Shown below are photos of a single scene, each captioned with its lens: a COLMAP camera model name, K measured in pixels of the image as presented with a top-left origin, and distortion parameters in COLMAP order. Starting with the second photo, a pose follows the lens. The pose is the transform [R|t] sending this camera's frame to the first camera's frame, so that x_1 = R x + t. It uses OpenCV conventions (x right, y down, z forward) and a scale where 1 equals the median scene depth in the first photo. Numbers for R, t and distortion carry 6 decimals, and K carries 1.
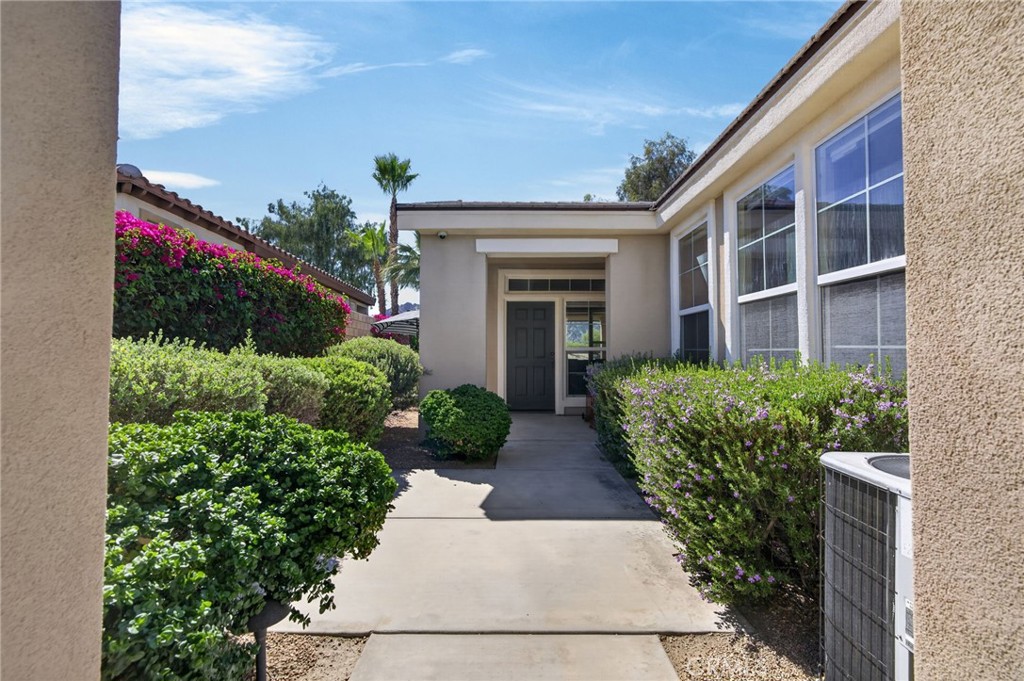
lens RADIAL K [[448.2, 0, 516.8], [0, 448.2, 339.3], [0, 0, 1]] dist [0.001946, 0.000314]
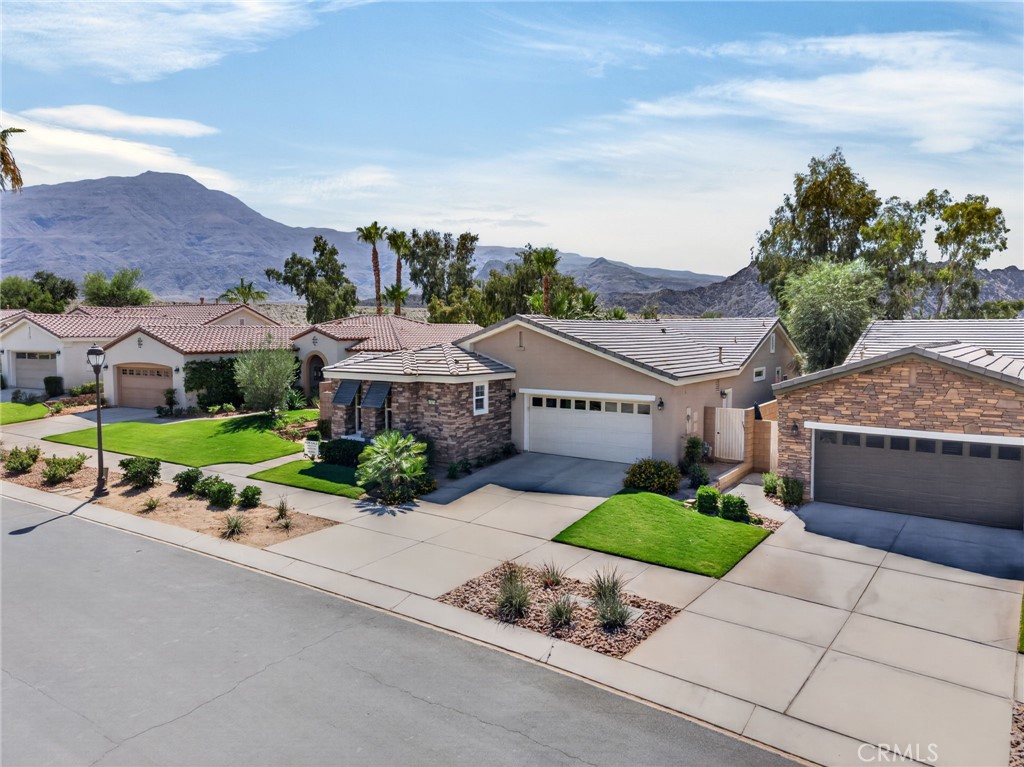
lens RADIAL K [[681.9, 0, 515.2], [0, 681.9, 380.8], [0, 0, 1]] dist [0.048916, -0.055884]
pose [[0.821484, 0.041366, -0.568729, 0.843385], [0.009800, 0.996194, 0.086612, -0.139579], [0.570148, -0.076724, 0.817952, -0.864380]]
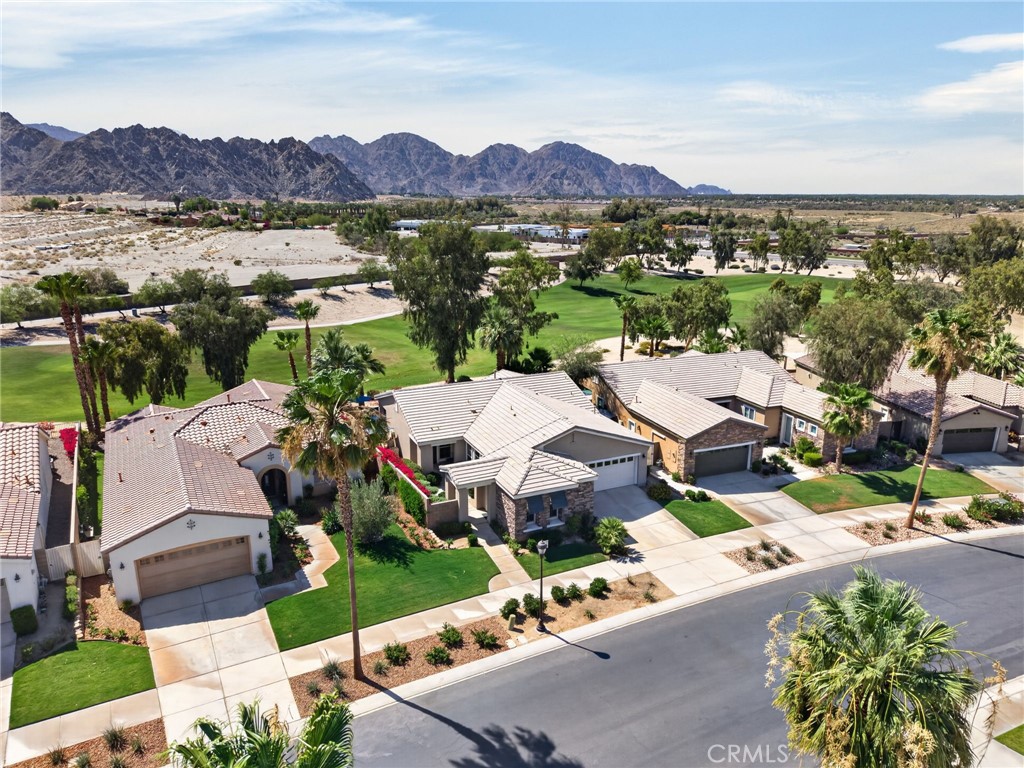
lens RADIAL K [[684.2, 0, 515.4], [0, 684.2, 380.3], [0, 0, 1]] dist [0.034896, -0.035258]
pose [[0.912500, -0.101575, 0.396266, -0.522967], [-0.013331, 0.960785, 0.276975, -0.733291], [-0.408860, -0.258022, 0.875362, -1.462311]]
